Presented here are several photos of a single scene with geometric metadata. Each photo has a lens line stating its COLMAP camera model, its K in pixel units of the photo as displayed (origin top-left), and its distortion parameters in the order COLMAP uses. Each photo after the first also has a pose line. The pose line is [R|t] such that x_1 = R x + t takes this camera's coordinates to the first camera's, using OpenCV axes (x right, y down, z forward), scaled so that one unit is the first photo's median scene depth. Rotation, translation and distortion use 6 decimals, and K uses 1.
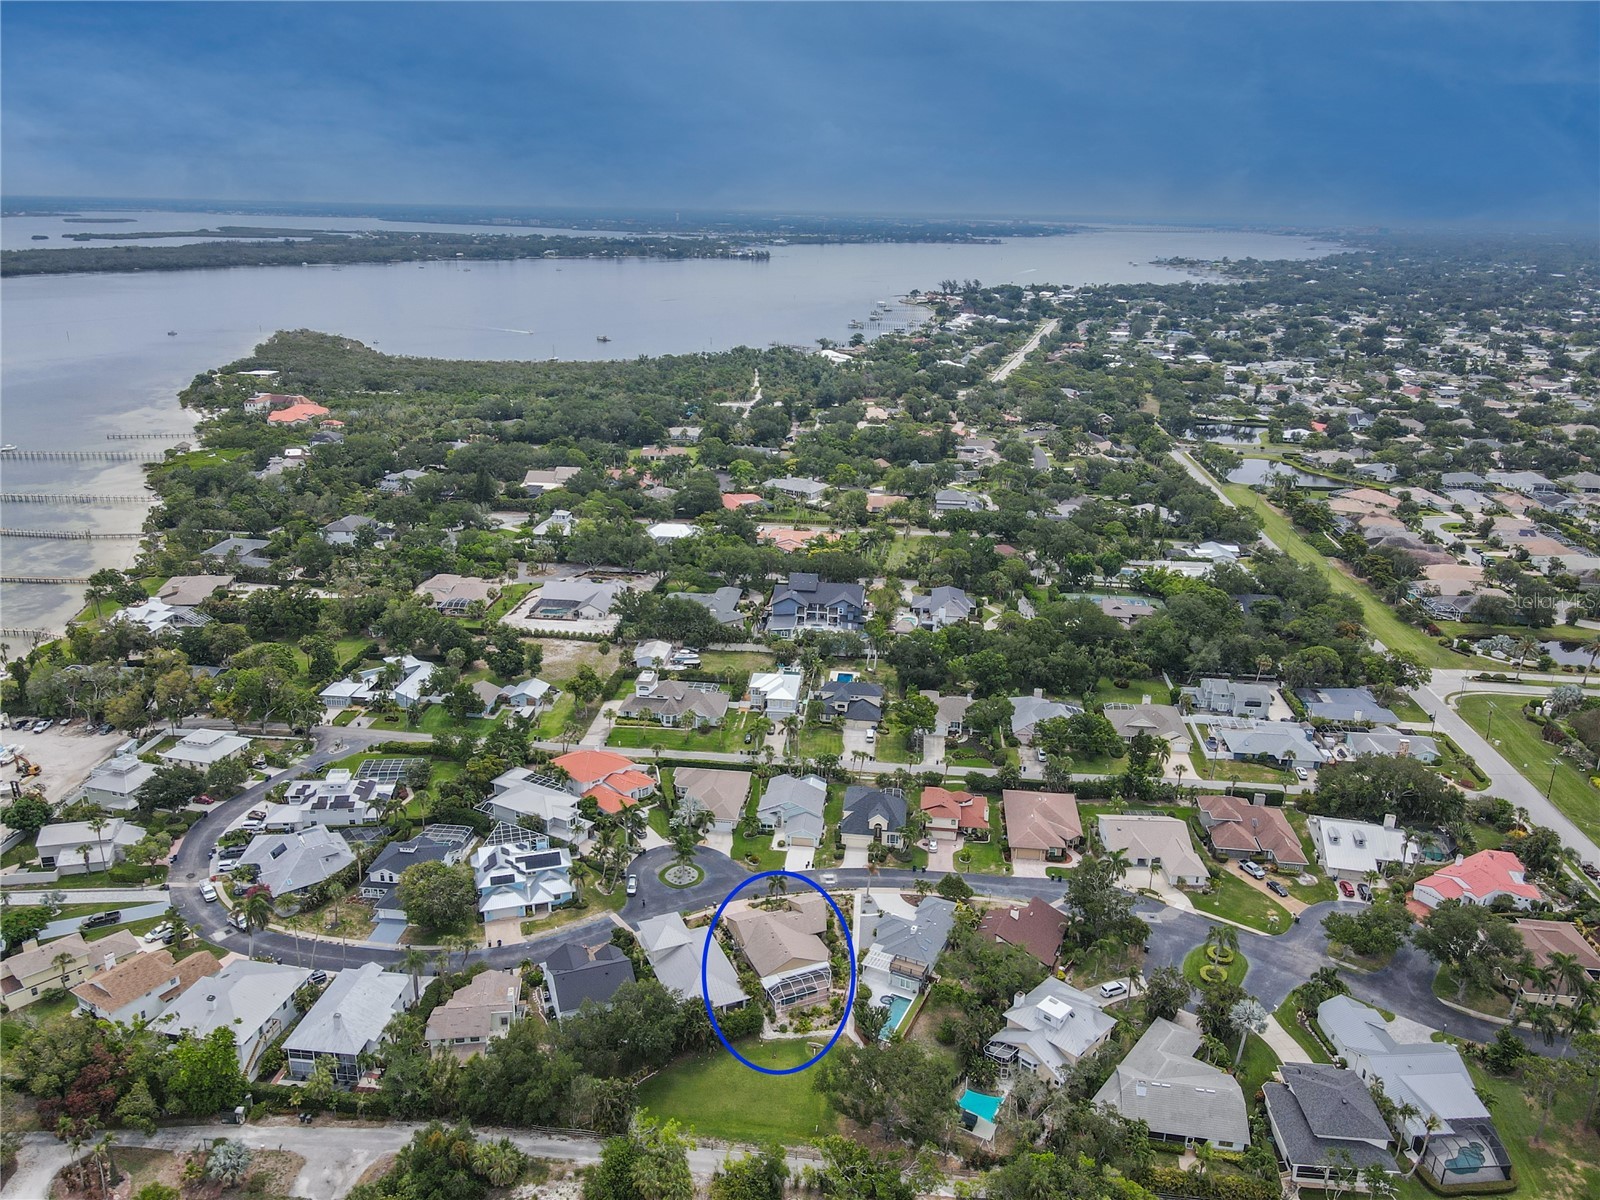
lens RADIAL K [[1177.4, 0, 790.3], [0, 1177.4, 593.8], [0, 0, 1]] dist [-0.001442, 0.029816]
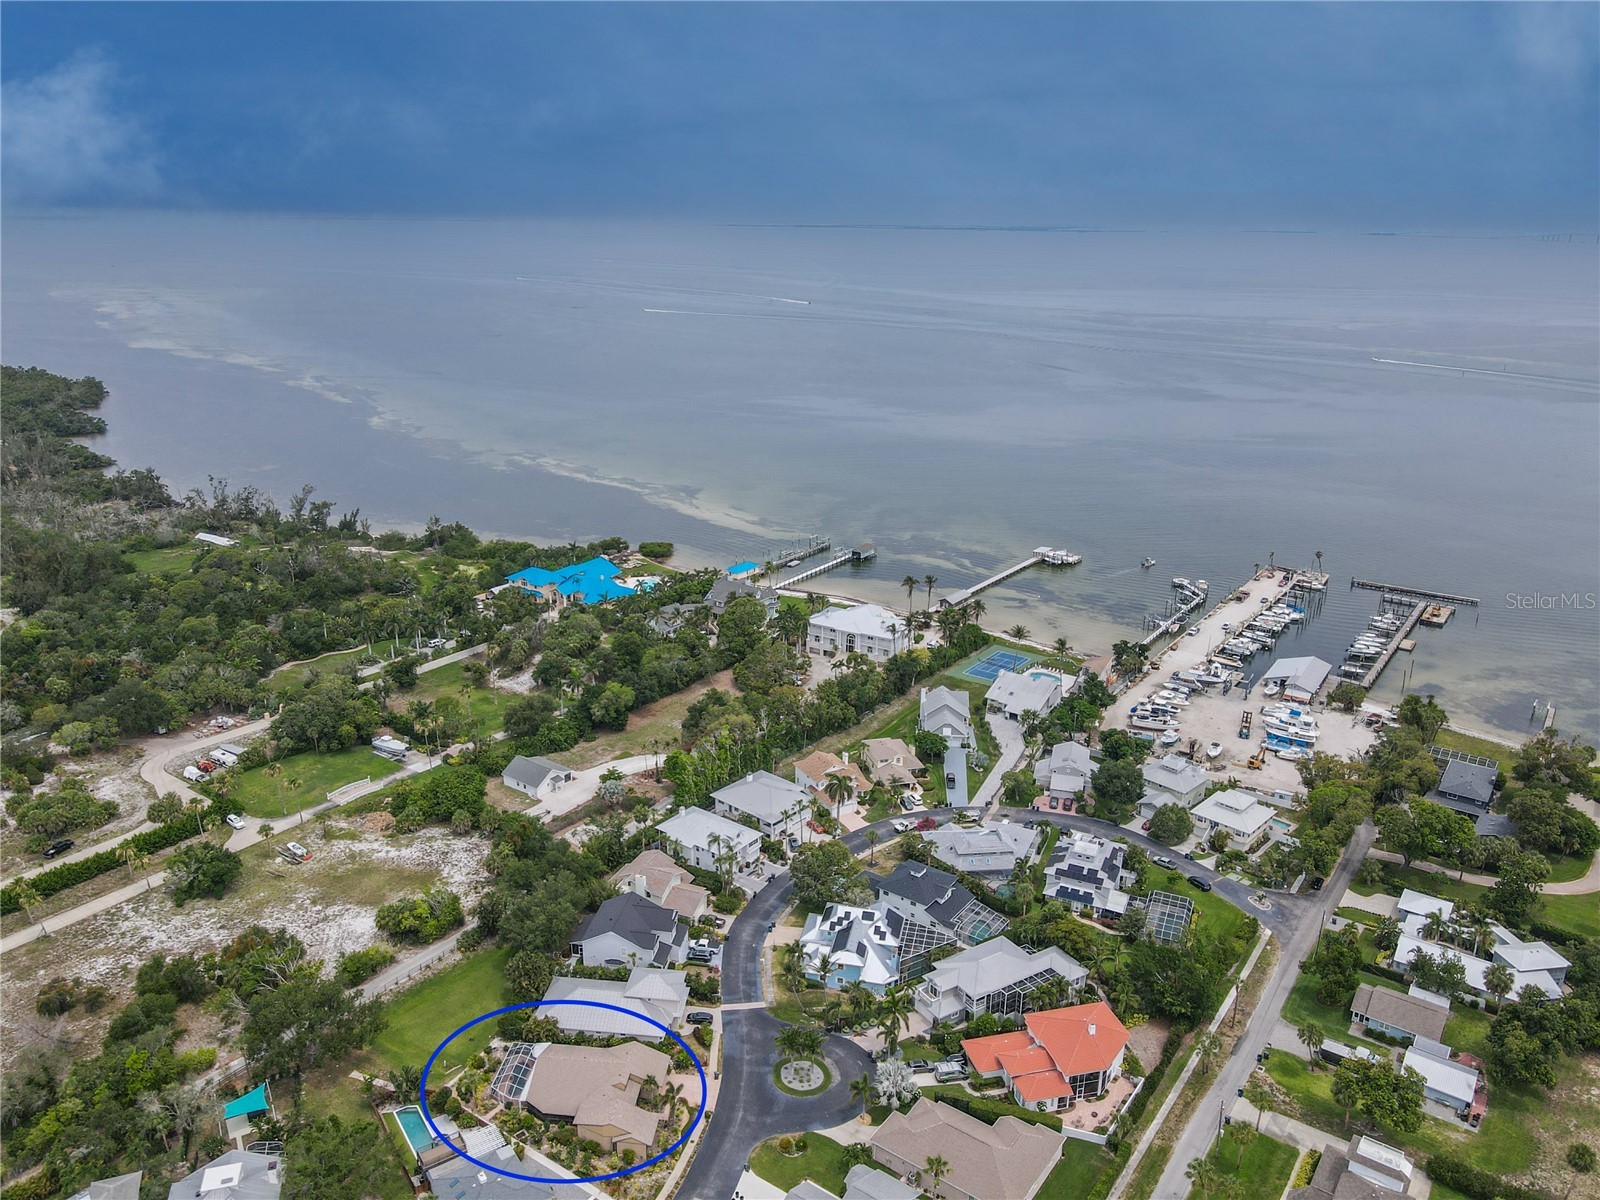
lens RADIAL K [[1177.4, 0, 790.3], [0, 1177.4, 593.8], [0, 0, 1]] dist [-0.001442, 0.029816]
pose [[-0.495892, 0.246605, -0.832633, 0.369288], [-0.294170, 0.854433, 0.428261, -0.280496], [0.817040, 0.457307, -0.351163, 0.857901]]
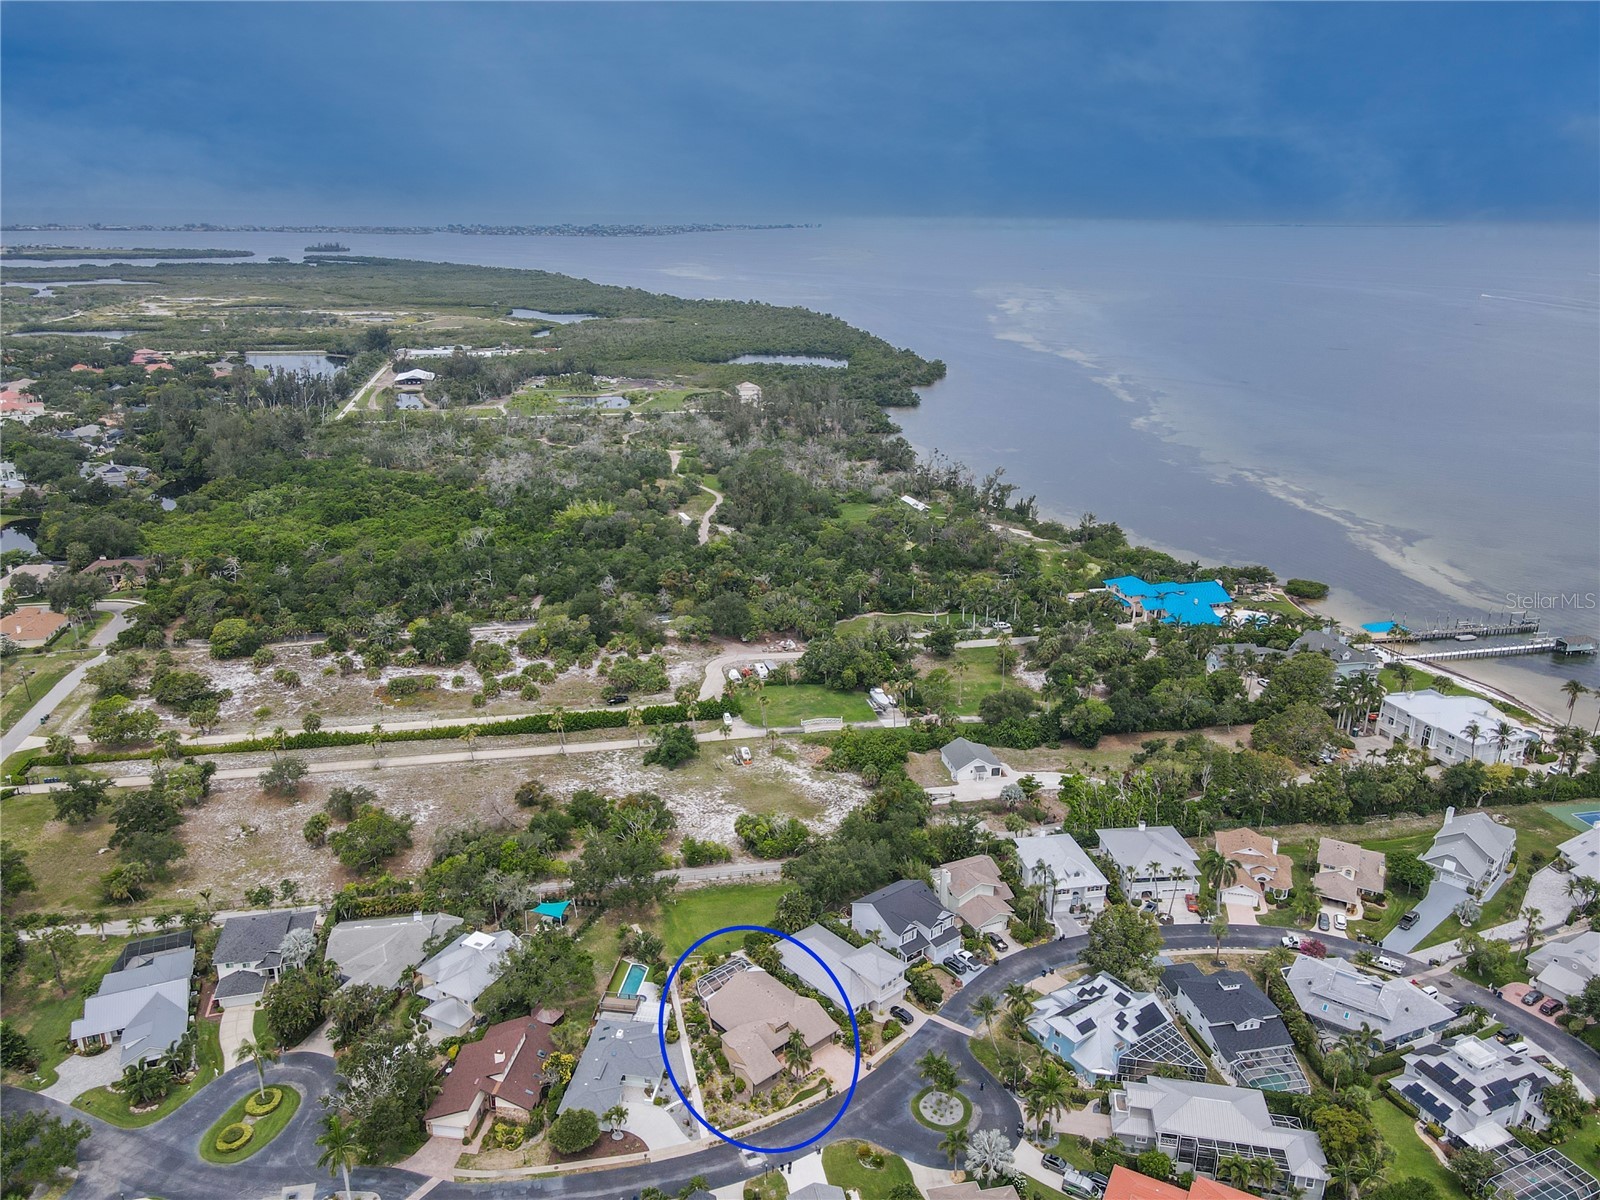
lens RADIAL K [[1177.4, 0, 790.3], [0, 1177.4, 593.8], [0, 0, 1]] dist [-0.001442, 0.029816]
pose [[-0.950663, 0.073708, -0.301341, 0.153076], [-0.119949, 0.808483, 0.576166, -0.341097], [0.286097, 0.583886, -0.759754, 1.032823]]
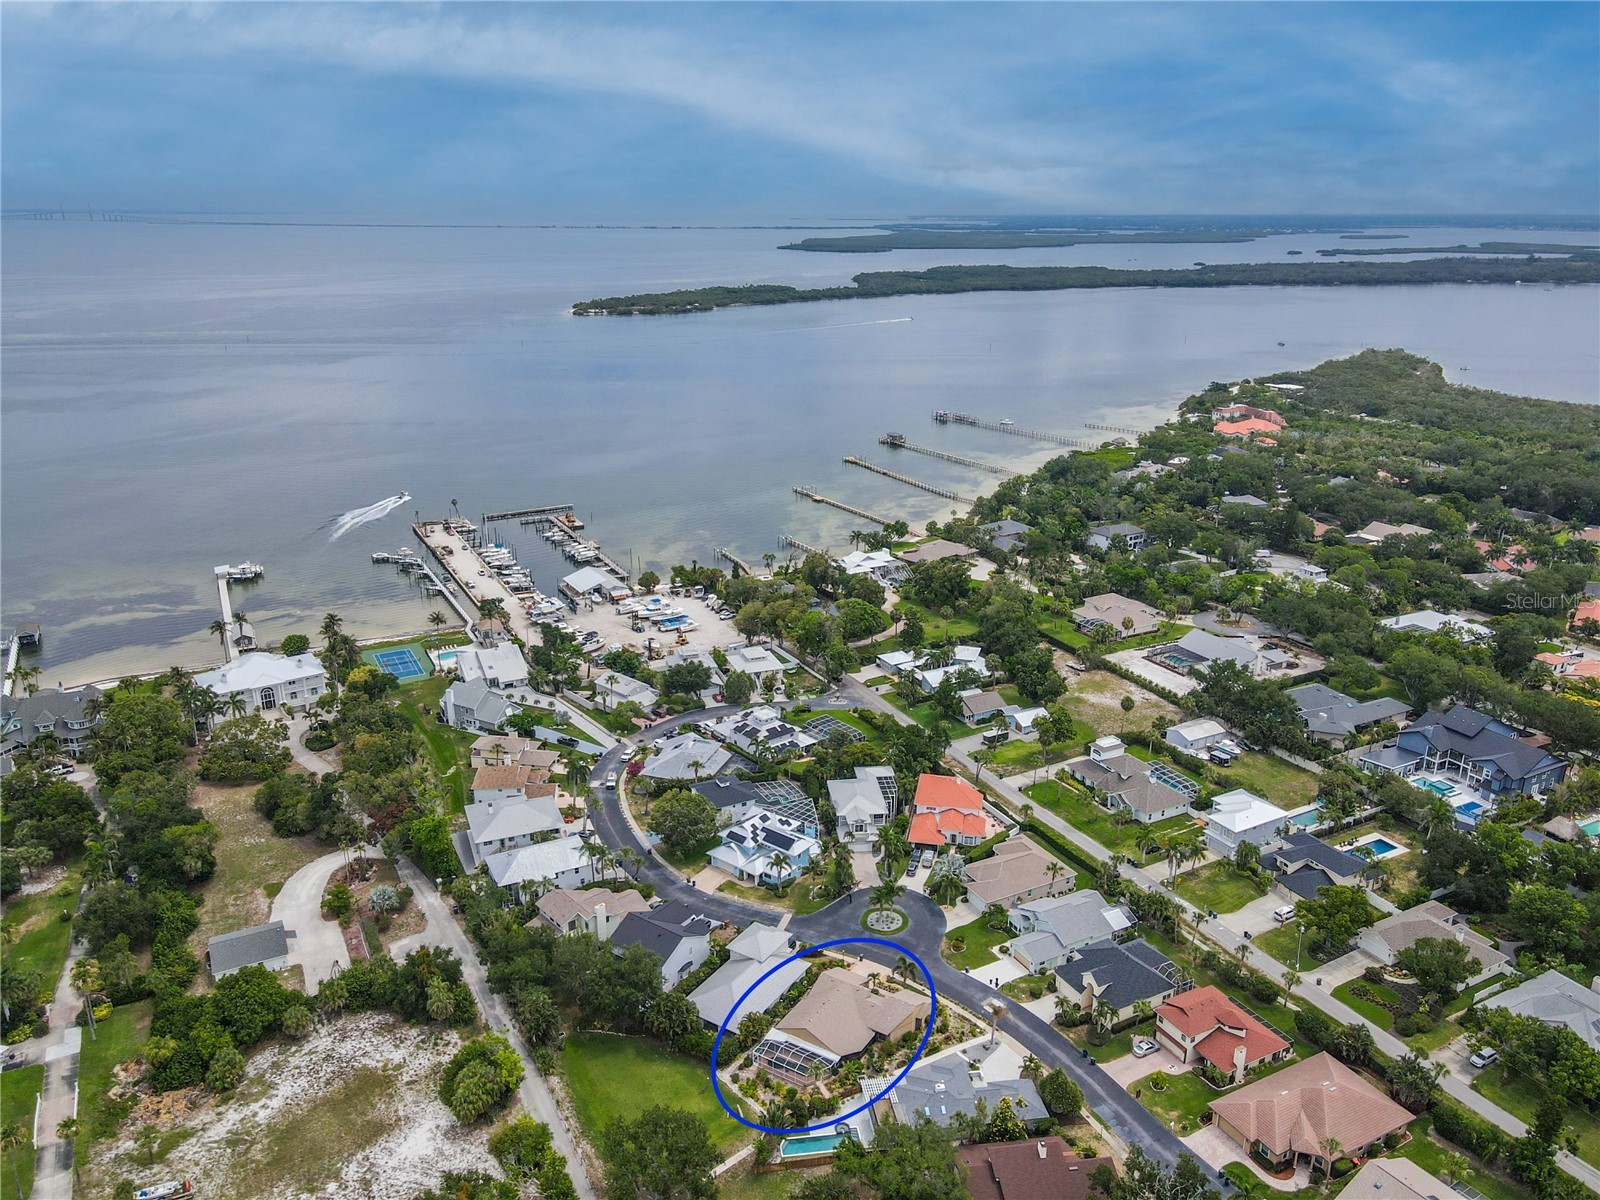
lens RADIAL K [[1177.4, 0, 790.3], [0, 1177.4, 593.8], [0, 0, 1]] dist [-0.001442, 0.029816]
pose [[0.560905, 0.245854, -0.790532, 0.420198], [-0.255540, 0.959675, 0.117144, -0.080636], [0.787454, 0.136307, 0.601113, 0.254499]]
